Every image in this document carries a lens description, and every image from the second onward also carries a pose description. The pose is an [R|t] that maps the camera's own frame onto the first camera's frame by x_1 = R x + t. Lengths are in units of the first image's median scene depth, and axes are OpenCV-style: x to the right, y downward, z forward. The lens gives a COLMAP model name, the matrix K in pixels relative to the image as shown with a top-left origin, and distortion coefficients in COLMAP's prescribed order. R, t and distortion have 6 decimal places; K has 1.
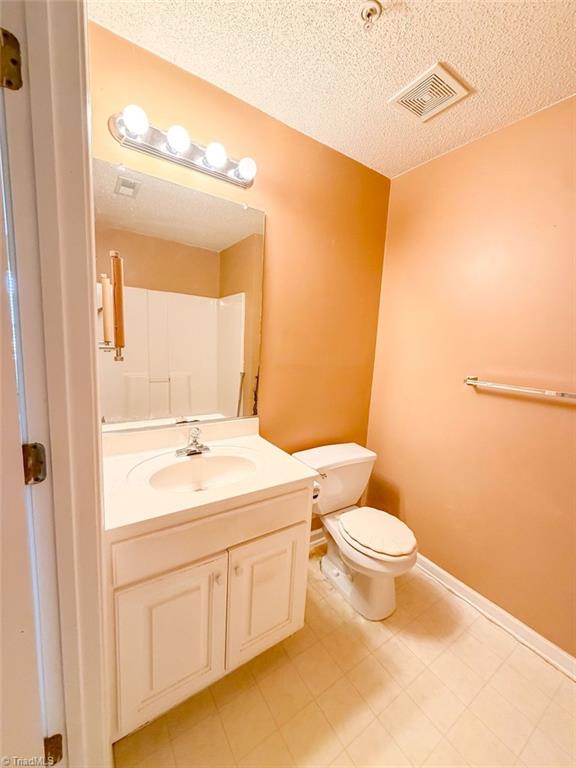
lens RADIAL K [[305.6, 0, 288.6], [0, 305.6, 382.5], [0, 0, 1]] dist [-0.000551, 0.000127]
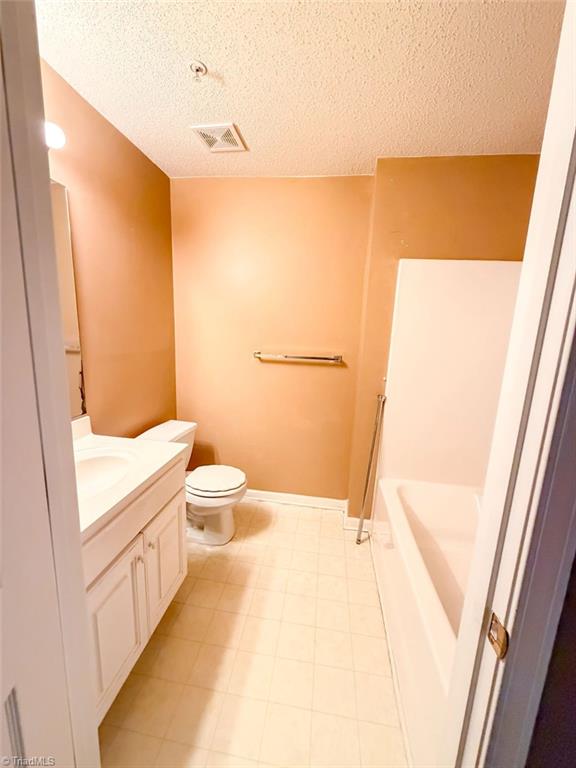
lens RADIAL K [[305.6, 0, 288.6], [0, 305.6, 382.5], [0, 0, 1]] dist [-0.000551, 0.000127]
pose [[0.667292, -0.162984, 0.726745, -0.370569], [0.103191, 0.986584, 0.126507, -0.042001], [-0.737613, -0.009424, 0.675157, -0.078702]]
